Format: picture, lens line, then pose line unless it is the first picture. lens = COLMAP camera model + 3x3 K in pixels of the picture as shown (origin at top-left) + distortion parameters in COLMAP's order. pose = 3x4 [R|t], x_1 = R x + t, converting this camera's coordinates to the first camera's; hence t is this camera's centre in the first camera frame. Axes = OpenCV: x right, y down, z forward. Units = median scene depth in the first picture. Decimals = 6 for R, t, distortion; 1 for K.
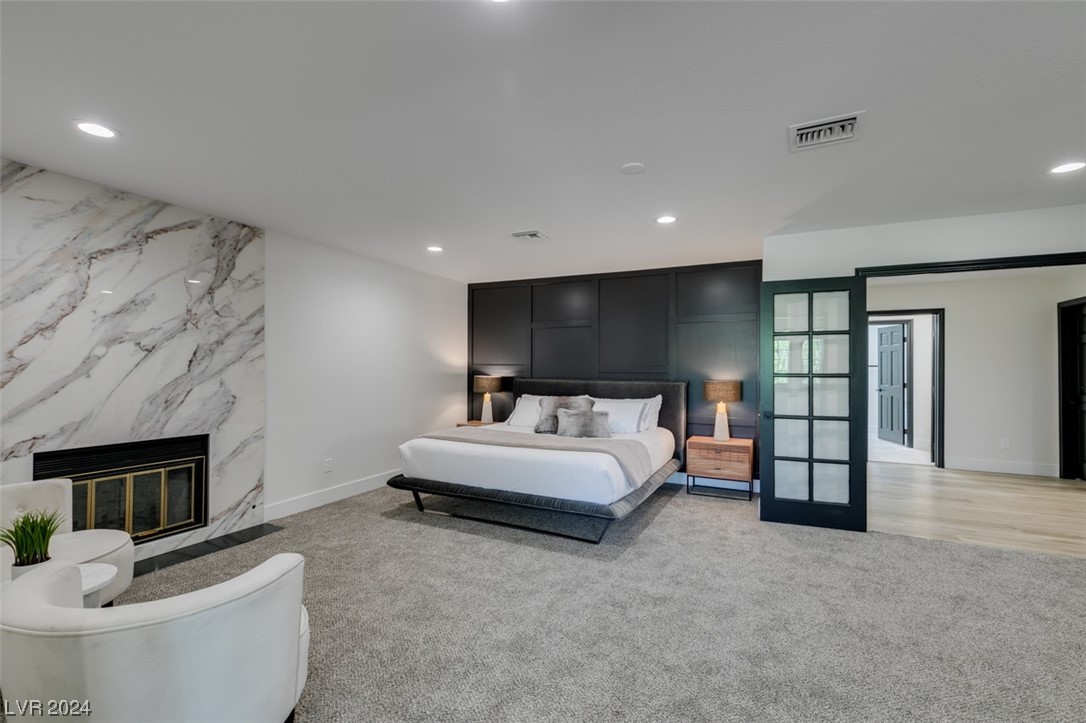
lens RADIAL K [[492.8, 0, 536.8], [0, 492.8, 365.6], [0, 0, 1]] dist [-0.001157, -0.000561]
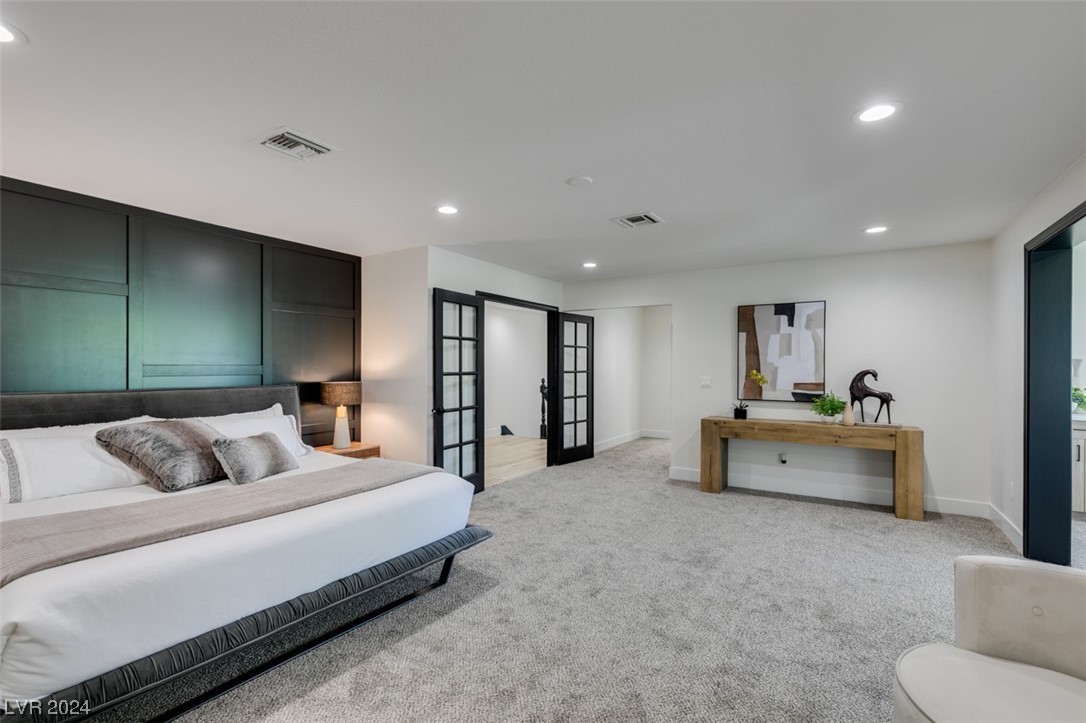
lens RADIAL K [[492.8, 0, 536.8], [0, 492.8, 365.6], [0, 0, 1]] dist [-0.001157, -0.000561]
pose [[0.099378, -0.001204, 0.995049, -0.711257], [-0.003459, 0.999993, 0.001556, -0.002427], [-0.995044, -0.003596, 0.099373, 0.799429]]
